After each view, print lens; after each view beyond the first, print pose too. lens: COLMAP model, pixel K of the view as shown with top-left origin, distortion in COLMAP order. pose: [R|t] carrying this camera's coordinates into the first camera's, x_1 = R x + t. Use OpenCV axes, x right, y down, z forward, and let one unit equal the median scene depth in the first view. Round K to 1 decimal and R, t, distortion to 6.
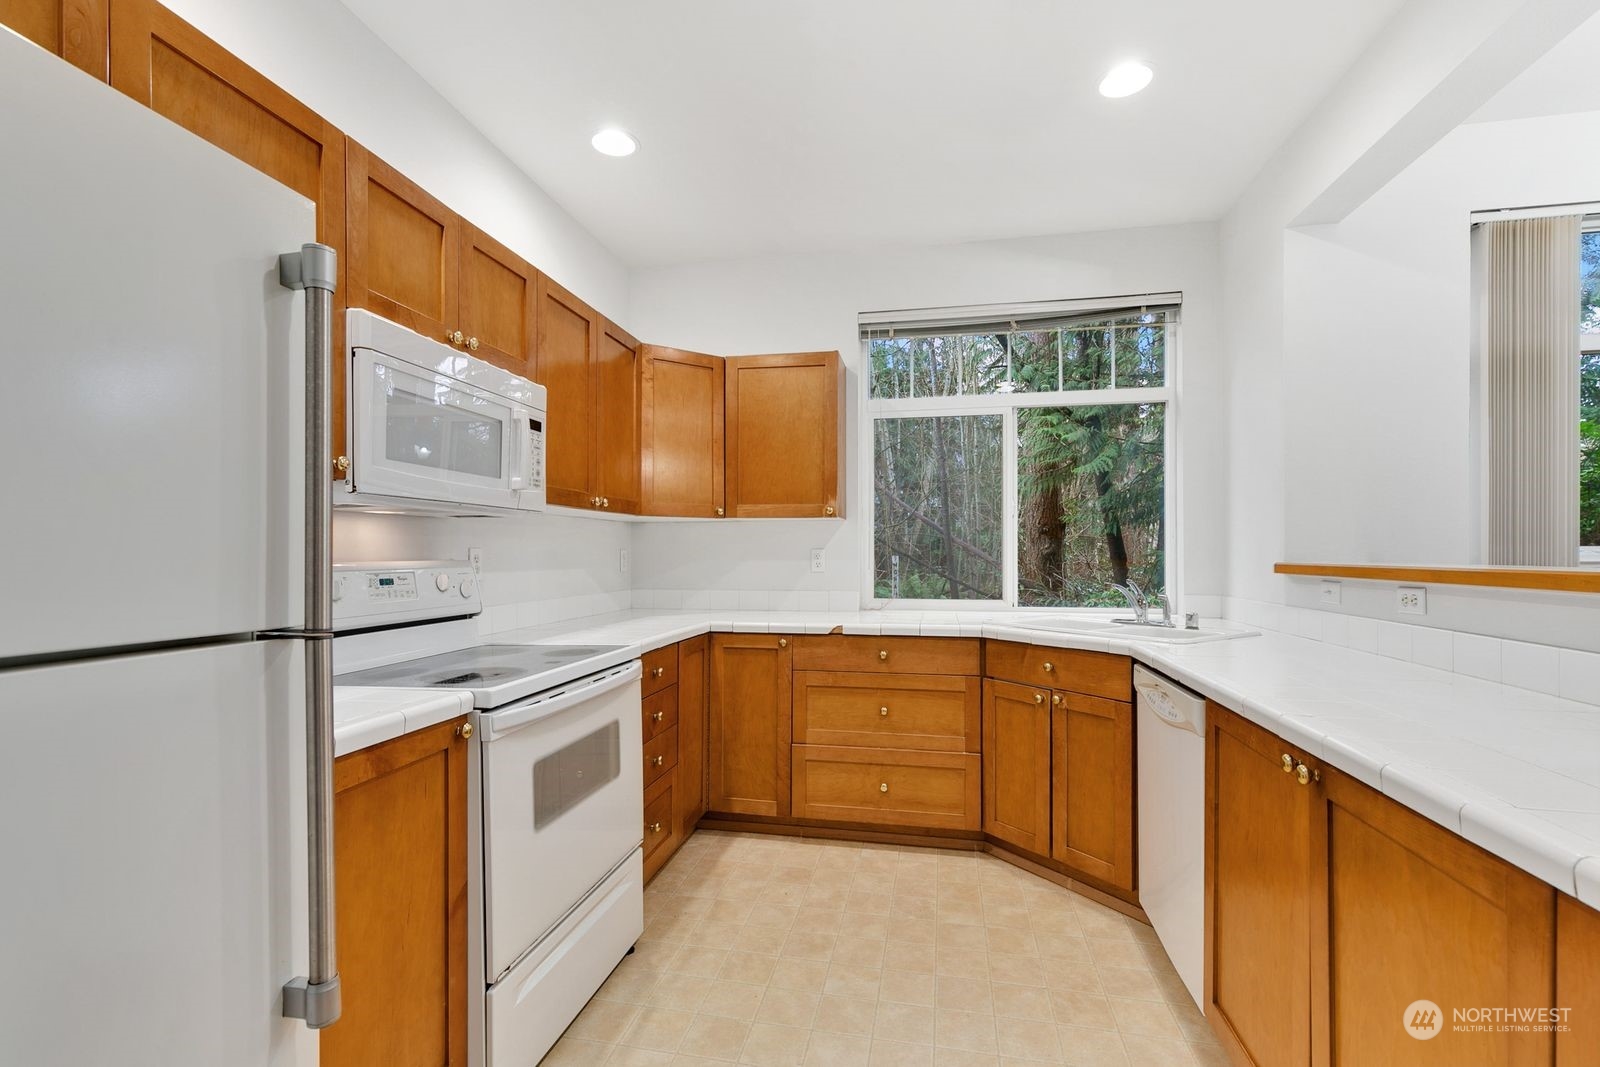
lens RADIAL K [[719.1, 0, 793.5], [0, 719.1, 553.9], [0, 0, 1]] dist [0.011520, -0.002607]
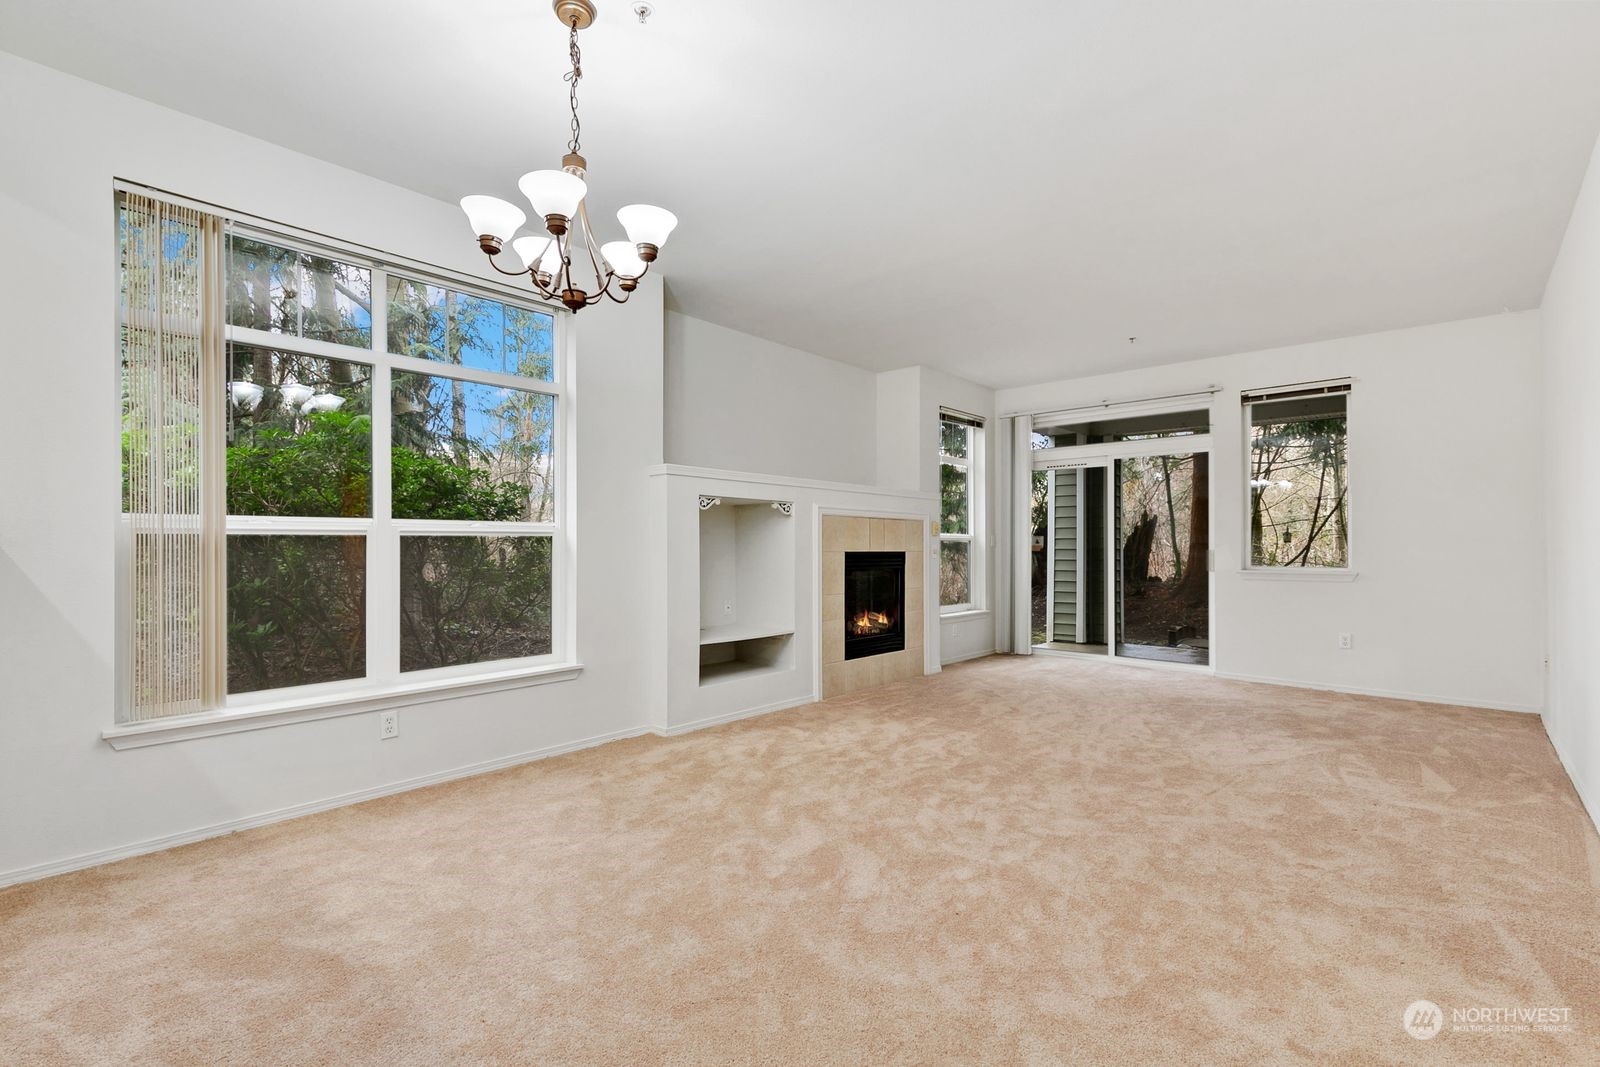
lens RADIAL K [[719.1, 0, 790.2], [0, 719.1, 538.9], [0, 0, 1]] dist [0.011520, -0.002607]
pose [[0.518653, 0.006001, 0.854964, 0.493425], [0.006792, 0.999915, -0.011138, 0.039006], [-0.854958, 0.011584, 0.518568, -0.267968]]
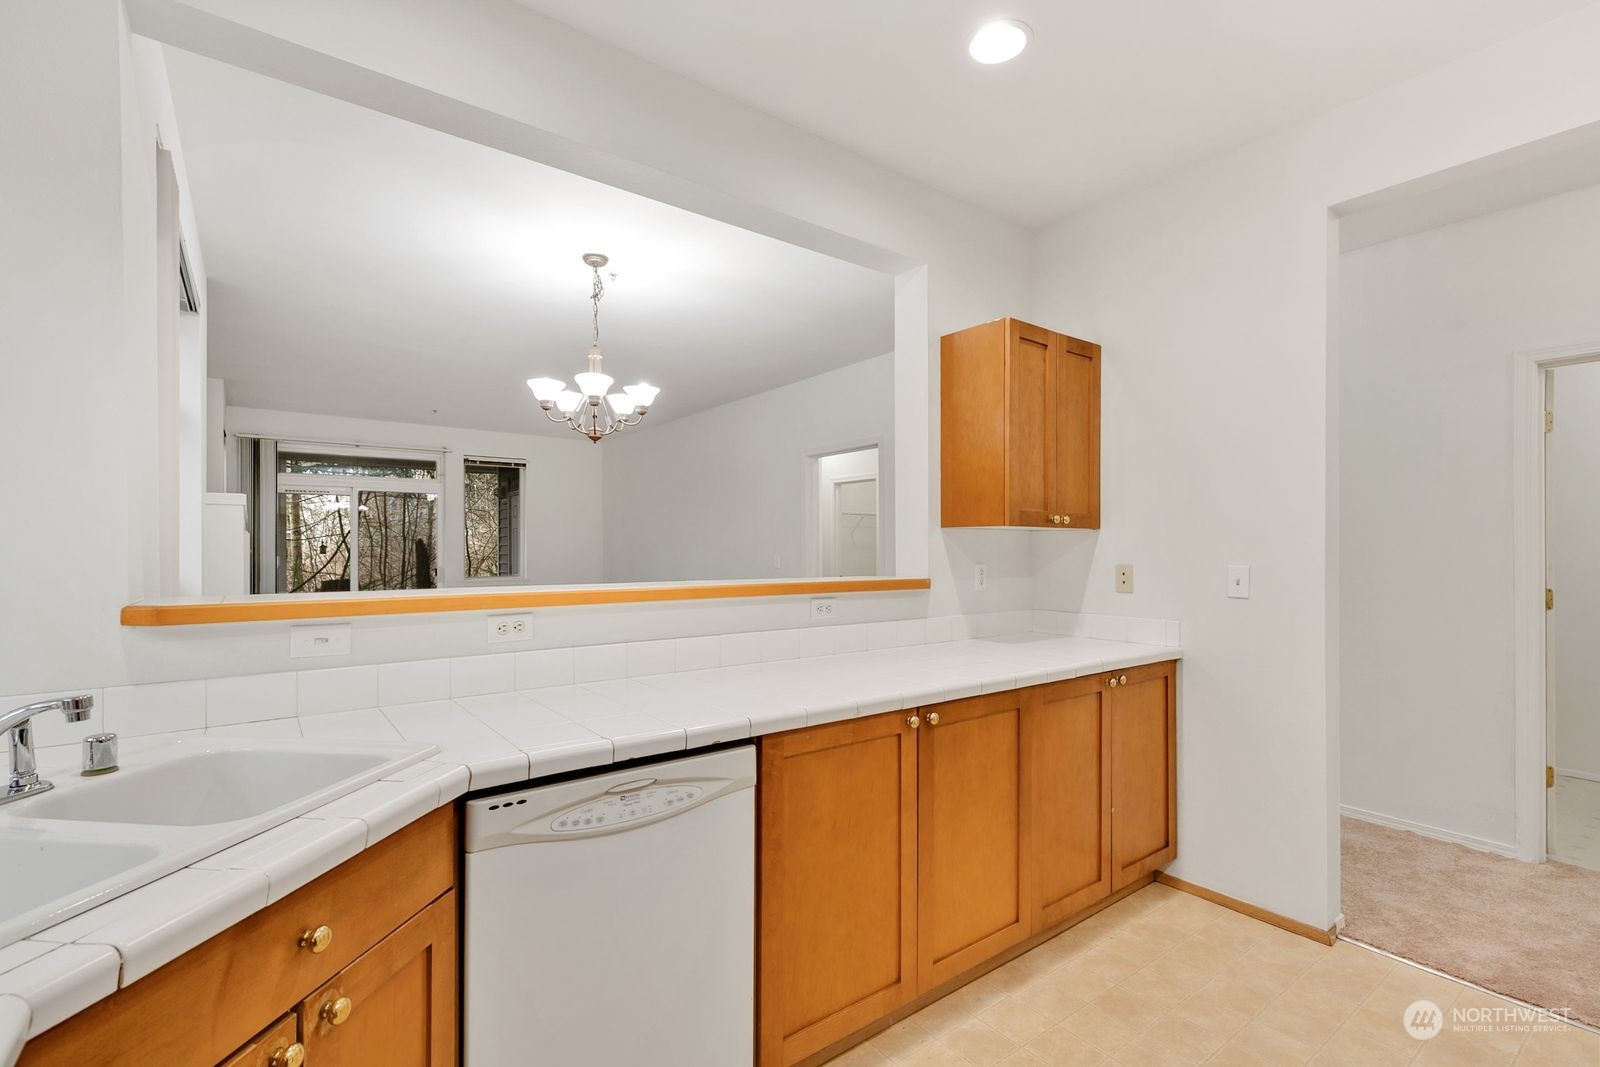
lens RADIAL K [[719.1, 0, 799.4], [0, 719.1, 542.7], [0, 0, 1]] dist [0.011520, -0.002607]
pose [[-0.750426, 0.000692, 0.660954, -0.050360], [-0.001066, 0.999997, -0.002257, -0.031847], [-0.660954, -0.002398, -0.750423, 0.989766]]
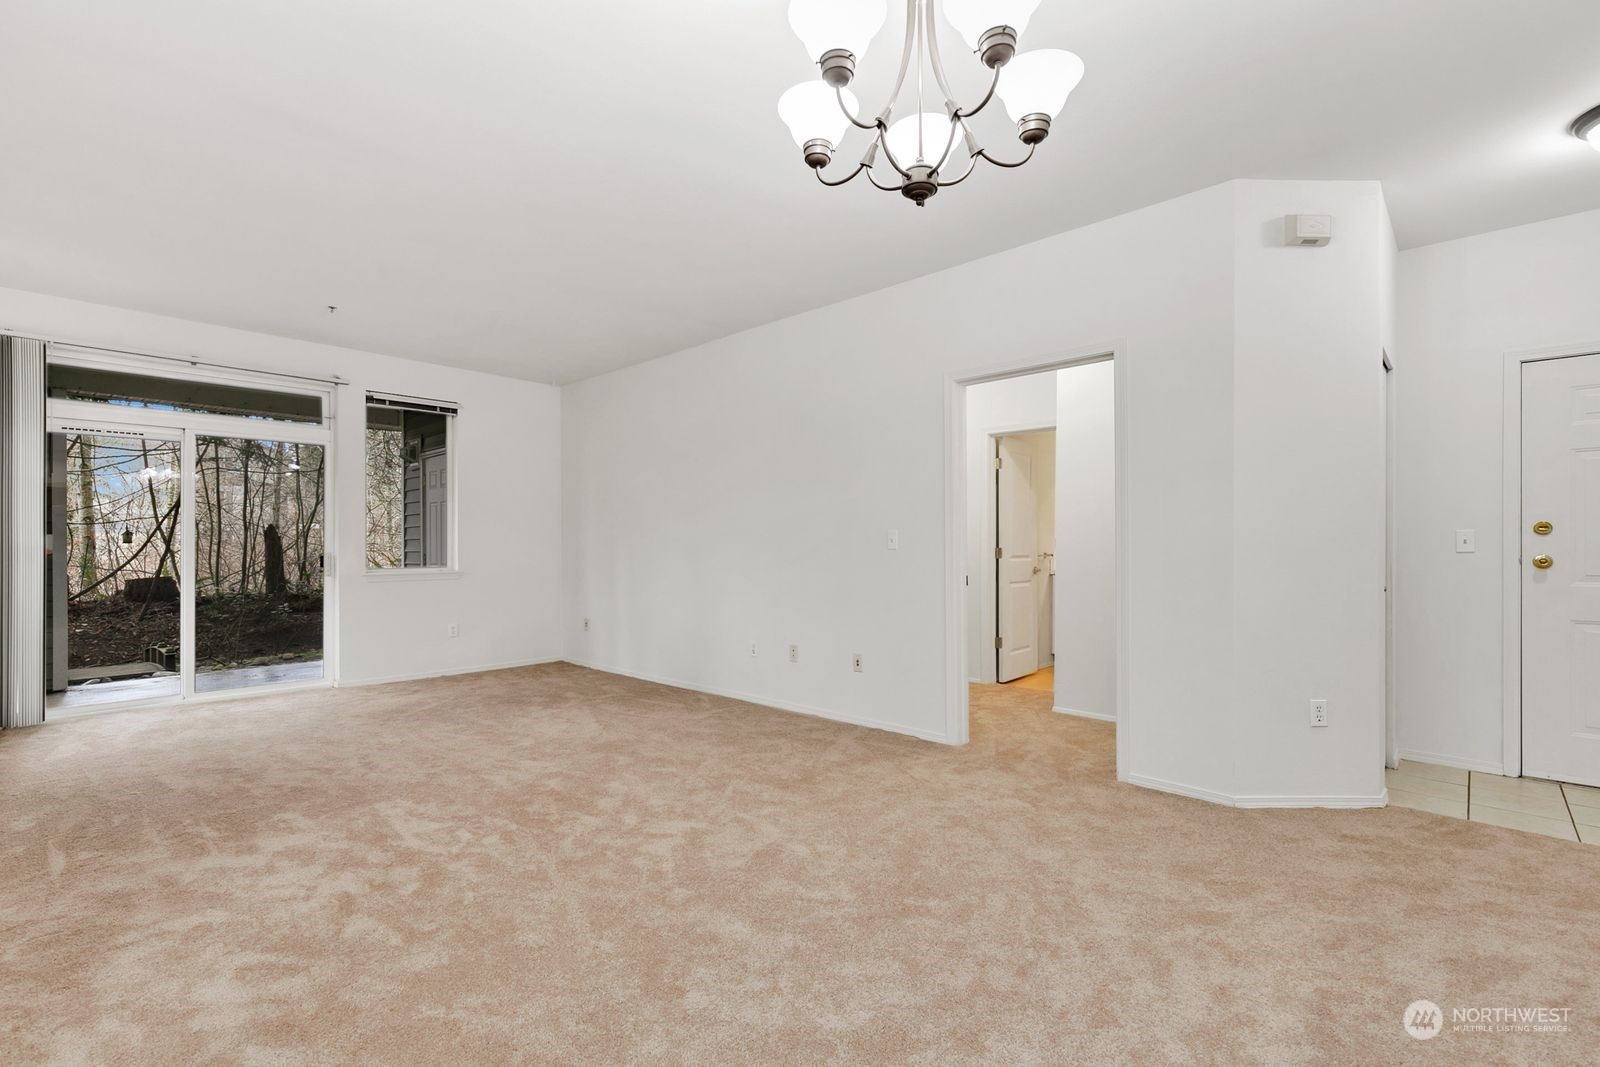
lens RADIAL K [[719.1, 0, 800.4], [0, 719.1, 540.9], [0, 0, 1]] dist [0.011520, -0.002607]
pose [[-0.850315, -0.000554, 0.526274, 0.821254], [-0.000544, 1.000000, 0.000174, 0.023588], [-0.526274, -0.000138, -0.850315, 0.767001]]
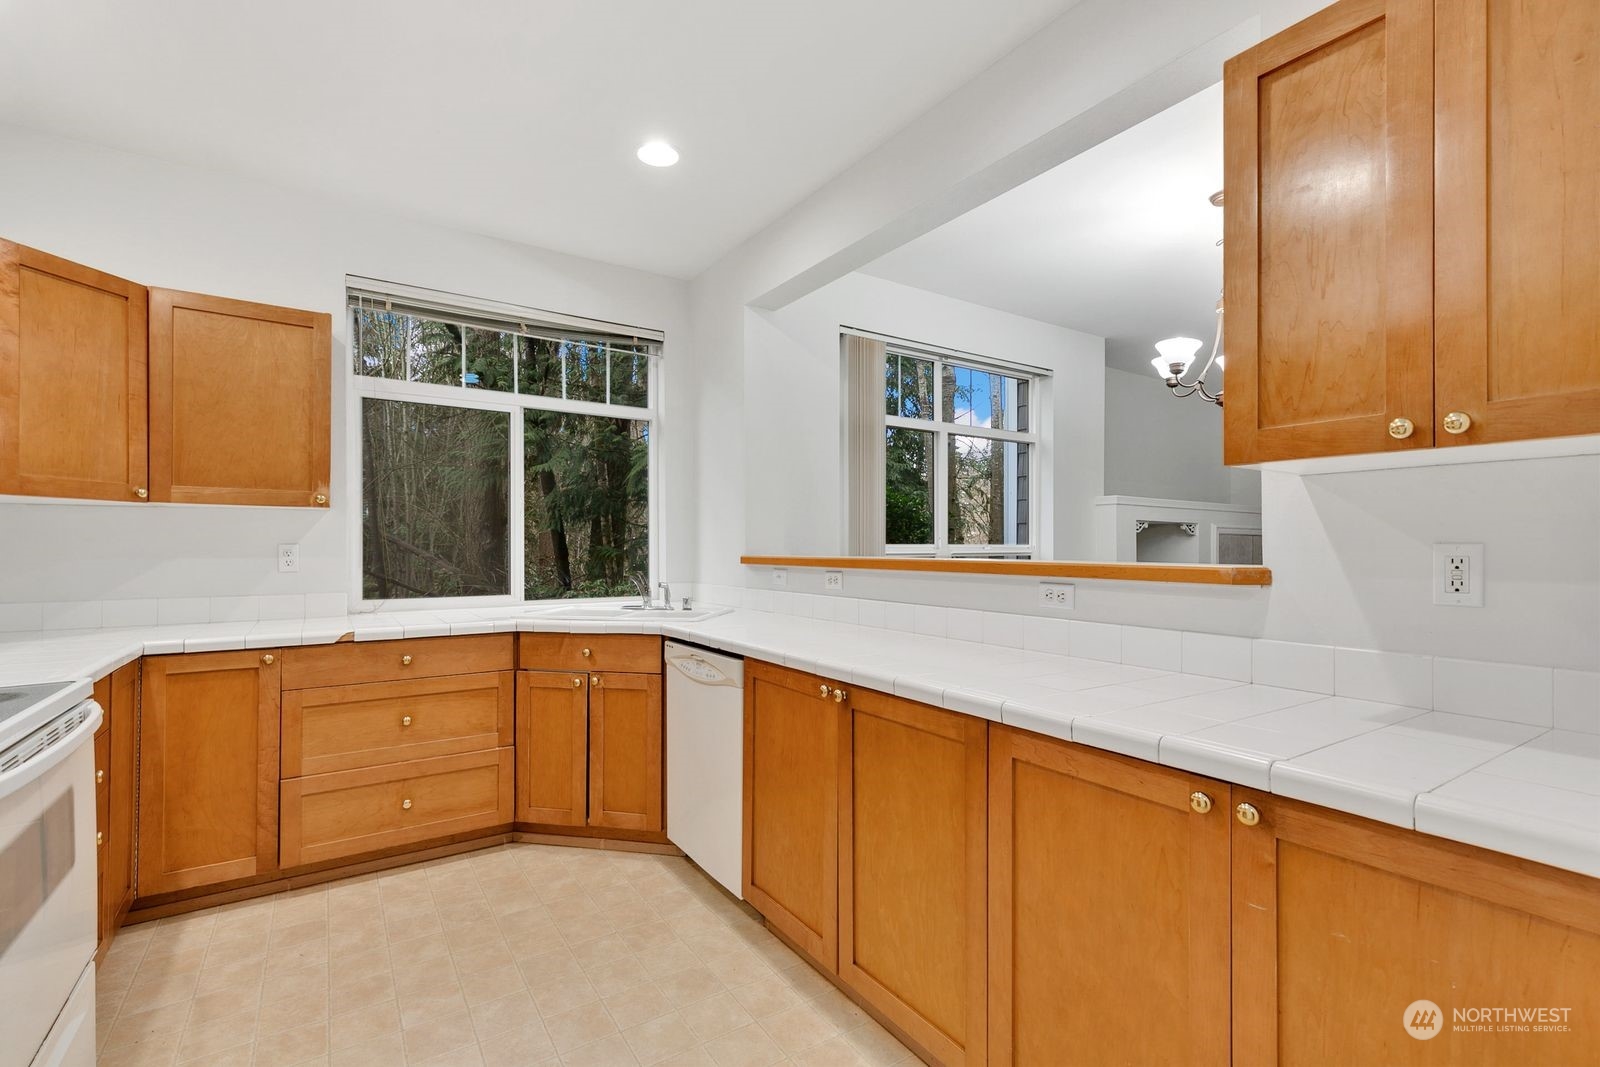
lens RADIAL K [[719.1, 0, 789.0], [0, 719.1, 545.4], [0, 0, 1]] dist [0.011520, -0.002607]
pose [[0.712547, 0.001653, 0.701622, -0.178755], [0.001541, 0.999991, -0.003920, -0.001647], [-0.701623, 0.003875, 0.712538, -0.001303]]
